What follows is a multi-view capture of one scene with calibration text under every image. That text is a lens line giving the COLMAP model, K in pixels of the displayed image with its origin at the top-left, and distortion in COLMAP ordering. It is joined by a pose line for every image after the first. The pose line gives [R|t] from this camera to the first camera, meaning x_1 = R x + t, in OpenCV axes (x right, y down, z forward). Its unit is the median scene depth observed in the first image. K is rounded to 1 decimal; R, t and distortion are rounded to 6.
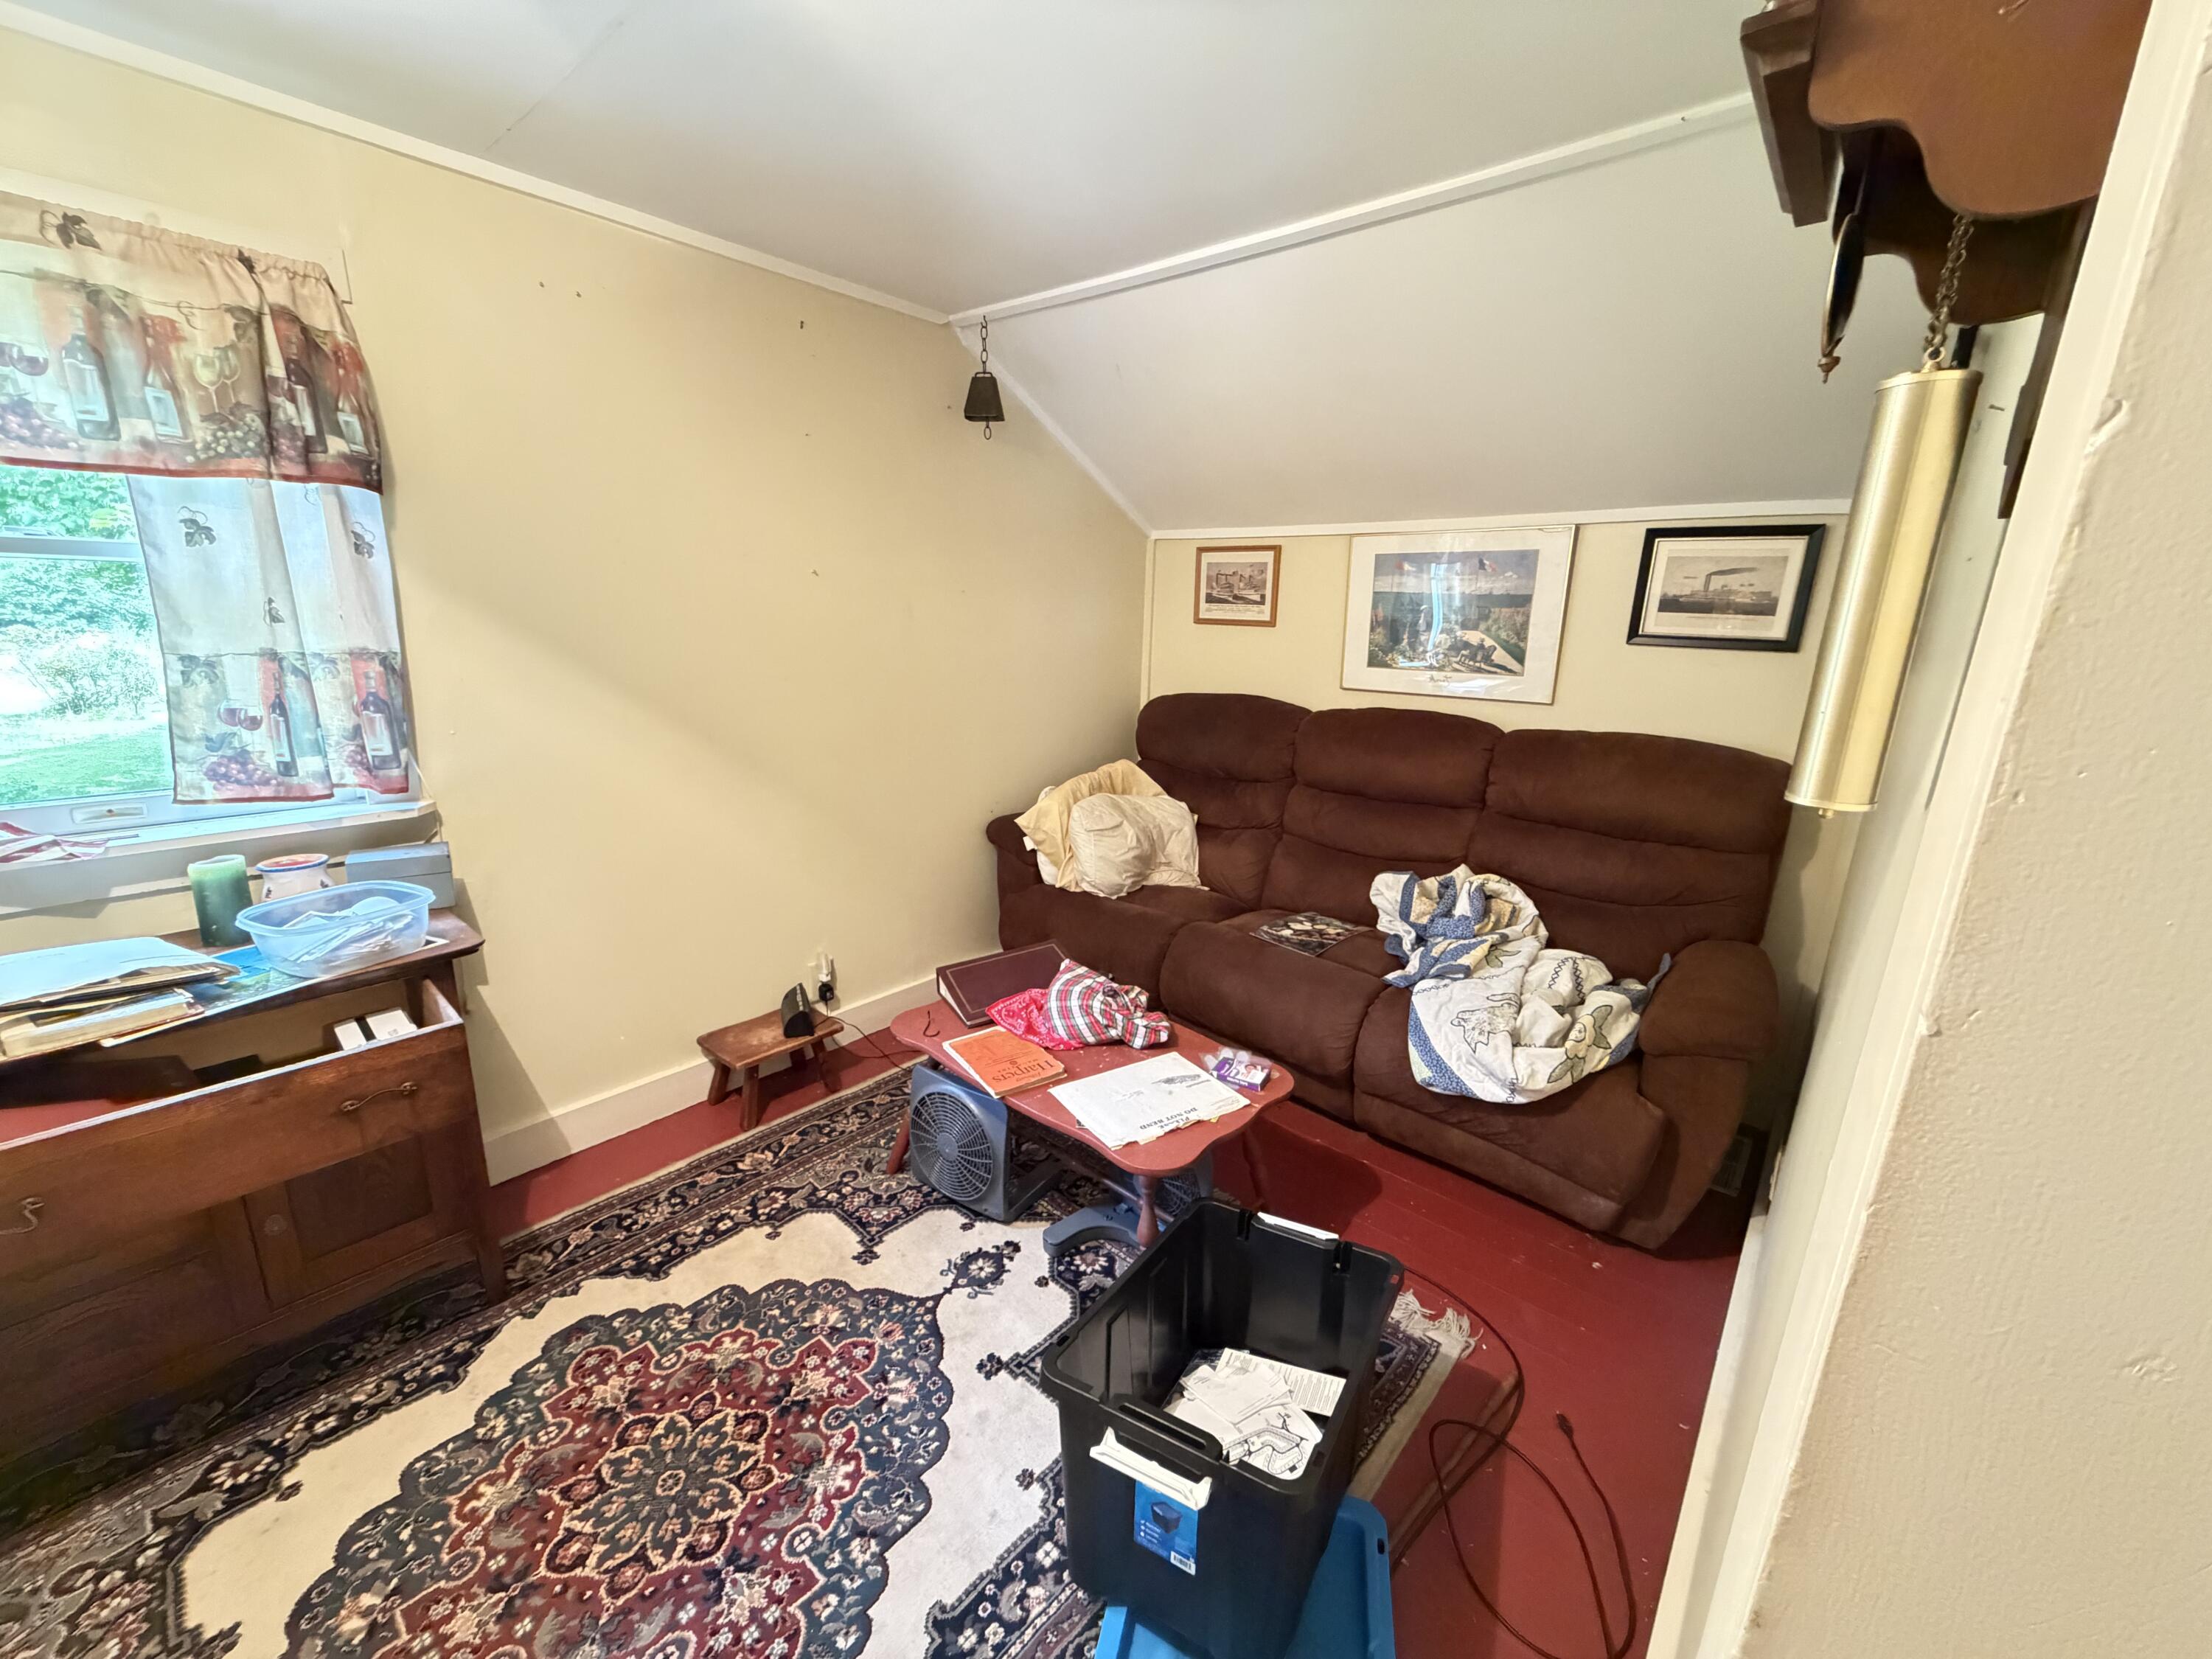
lens RADIAL K [[878.0, 0, 1104.7], [0, 878.0, 833.8], [0, 0, 1]] dist [-0.001580, 0.000377]
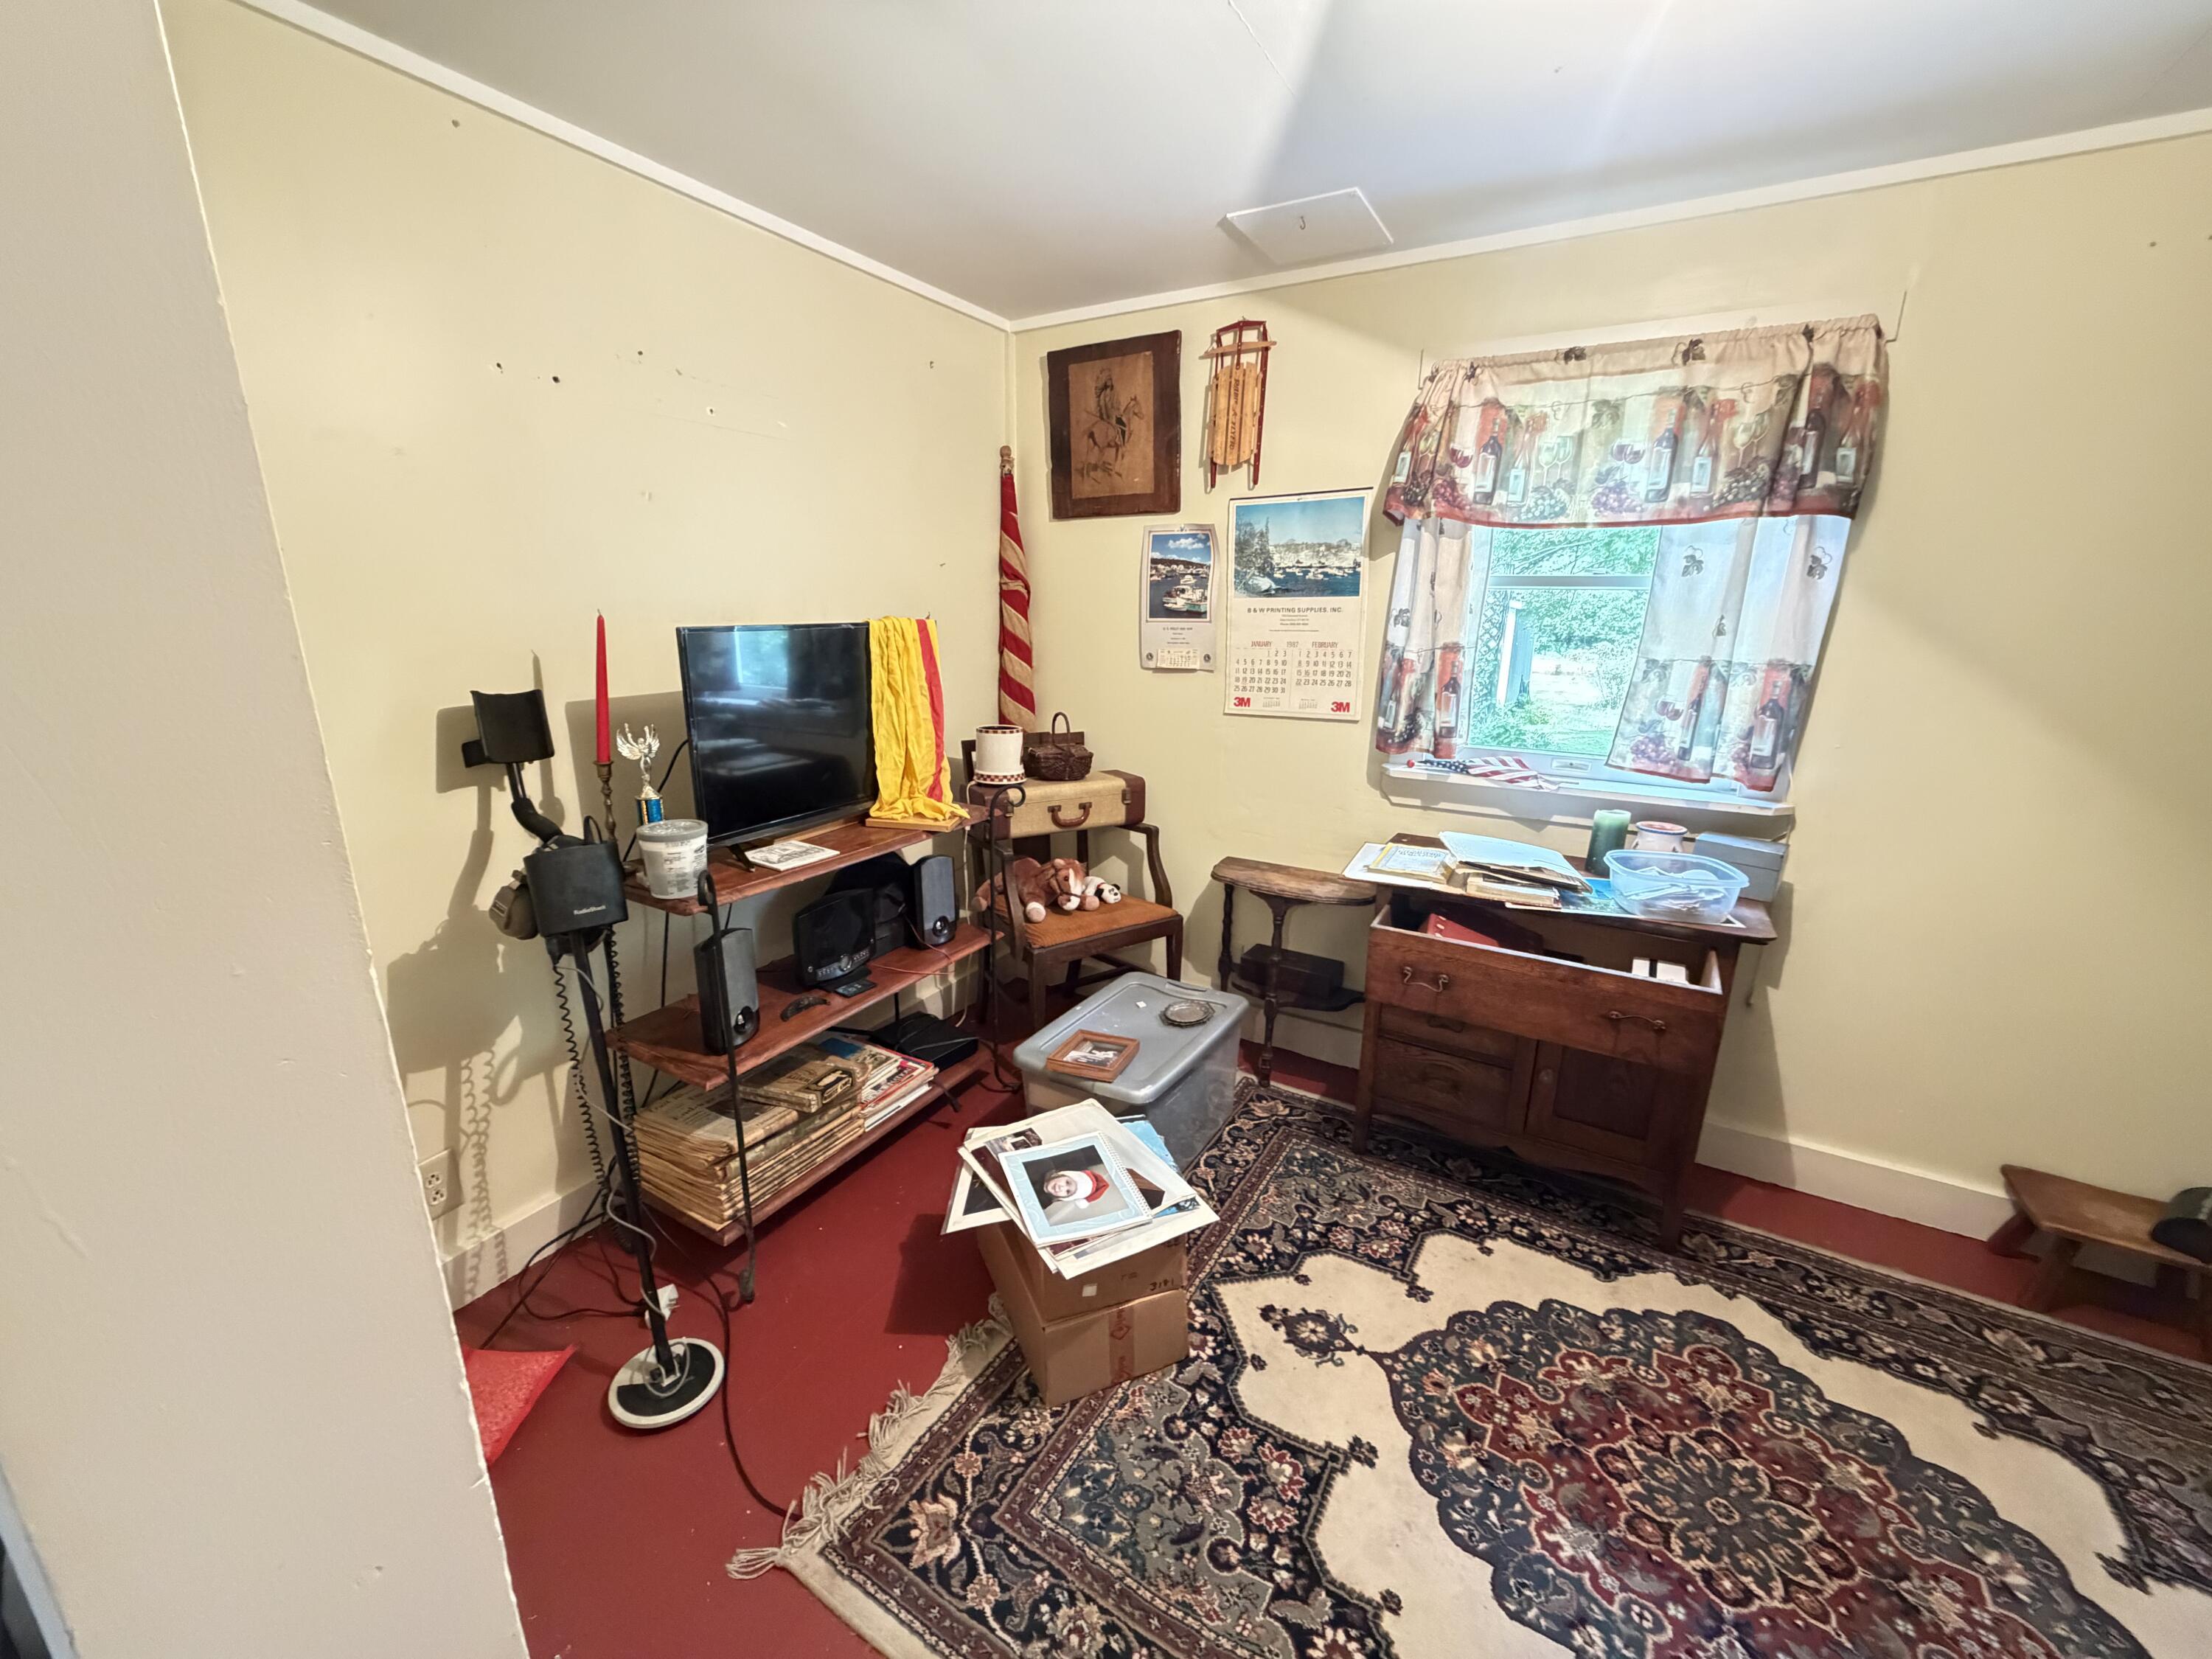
lens RADIAL K [[875.2, 0, 1106.0], [0, 875.2, 829.5], [0, 0, 1]] dist [-0.002212, -0.000546]
pose [[0.183468, 0.225062, -0.956915, 0.121840], [-0.253458, 0.951356, 0.175159, 0.018777], [0.949789, 0.210402, 0.231587, -0.033091]]
